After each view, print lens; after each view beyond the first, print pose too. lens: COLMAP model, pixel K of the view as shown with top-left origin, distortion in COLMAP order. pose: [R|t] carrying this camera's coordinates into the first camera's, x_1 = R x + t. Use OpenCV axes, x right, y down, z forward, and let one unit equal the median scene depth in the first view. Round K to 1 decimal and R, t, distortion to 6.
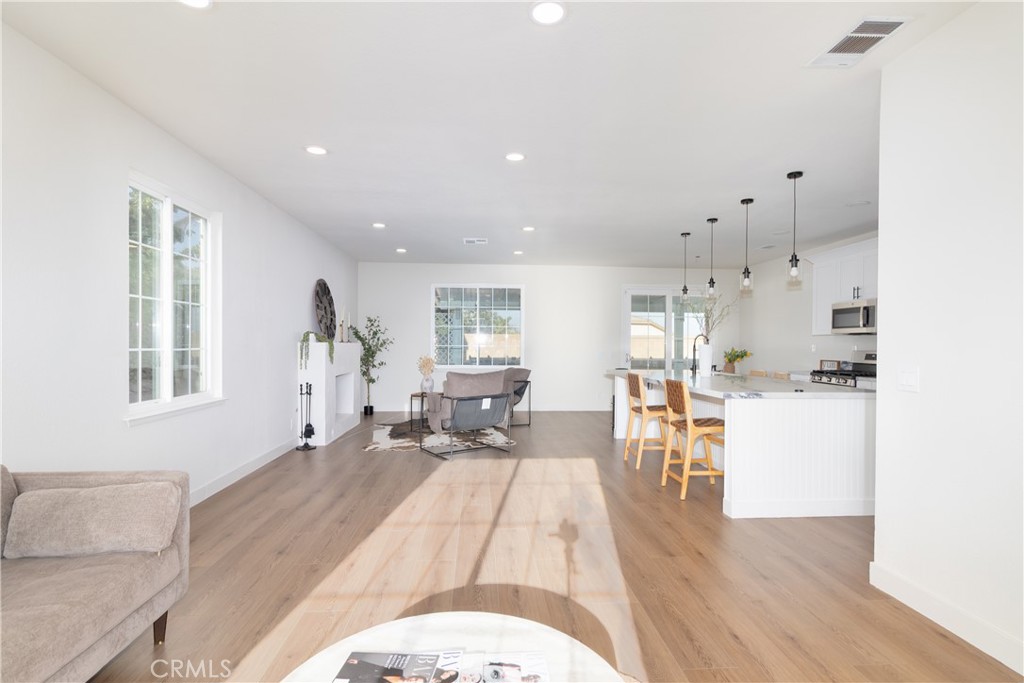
lens RADIAL K [[501.6, 0, 512.0], [0, 501.6, 341.5], [0, 0, 1]] dist [0.001523, -0.000064]
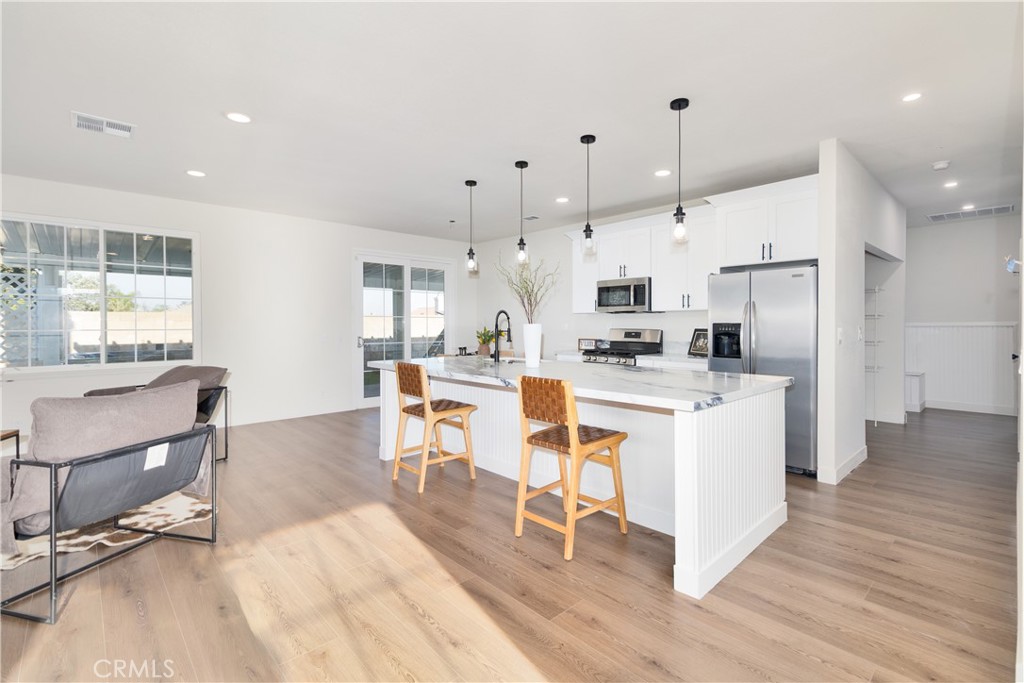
lens RADIAL K [[466.9, 0, 527.8], [0, 466.9, 329.1], [0, 0, 1]] dist [0.002300, -0.000198]
pose [[0.767641, -0.015840, 0.640684, -0.054032], [0.005235, 0.999816, 0.018447, 0.000594], [-0.640859, -0.010806, 0.767583, 0.386567]]
